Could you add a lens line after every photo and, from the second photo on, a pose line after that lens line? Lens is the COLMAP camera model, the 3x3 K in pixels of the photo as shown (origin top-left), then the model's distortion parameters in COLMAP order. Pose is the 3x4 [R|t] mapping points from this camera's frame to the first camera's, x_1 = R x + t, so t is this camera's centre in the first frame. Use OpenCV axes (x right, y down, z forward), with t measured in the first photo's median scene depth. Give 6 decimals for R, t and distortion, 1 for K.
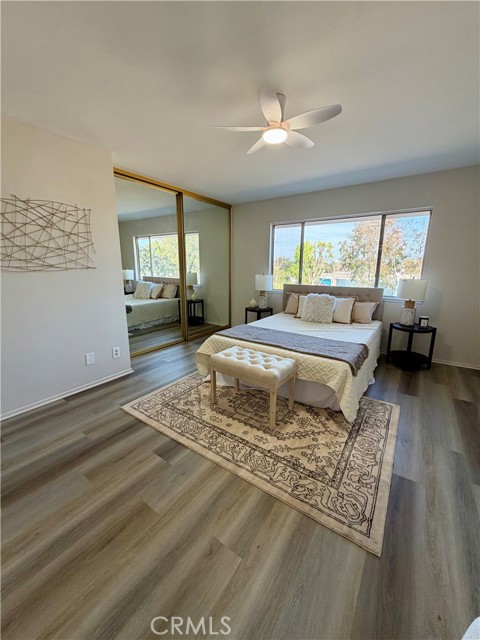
lens RADIAL K [[255.9, 0, 236.2], [0, 255.9, 318.2], [0, 0, 1]] dist [0.007048, 0.000179]
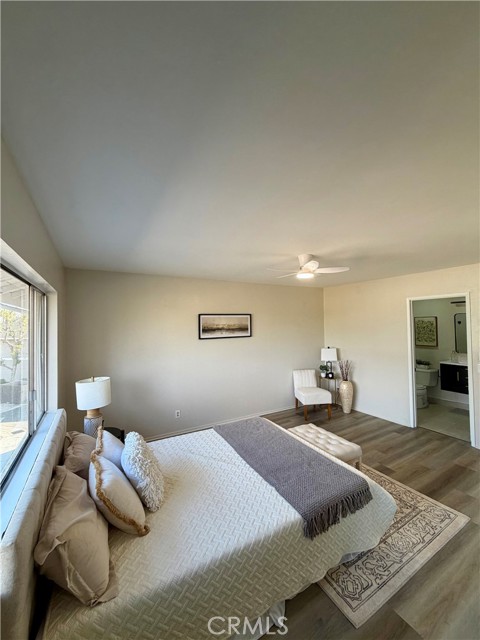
lens RADIAL K [[255.9, 0, 240.7], [0, 255.9, 322.4], [0, 0, 1]] dist [0.007048, 0.000179]
pose [[-0.908702, 0.011012, 0.417300, -0.094692], [0.086889, 0.982747, 0.163275, -0.562746], [-0.408303, 0.184627, -0.893981, 2.019005]]
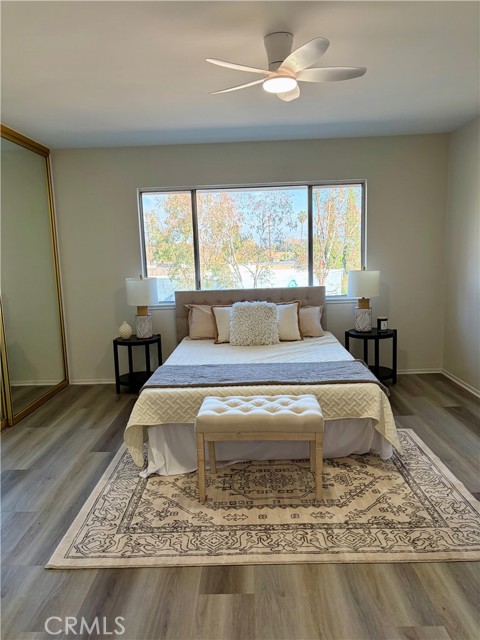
lens RADIAL K [[490.6, 0, 241.8], [0, 490.6, 321.1], [0, 0, 1]] dist [0.040290, -0.028592]
pose [[0.826285, -0.111363, 0.552134, -0.602087], [0.150384, 0.988293, -0.025720, -0.026902], [-0.542806, 0.104284, 0.833359, -0.021716]]
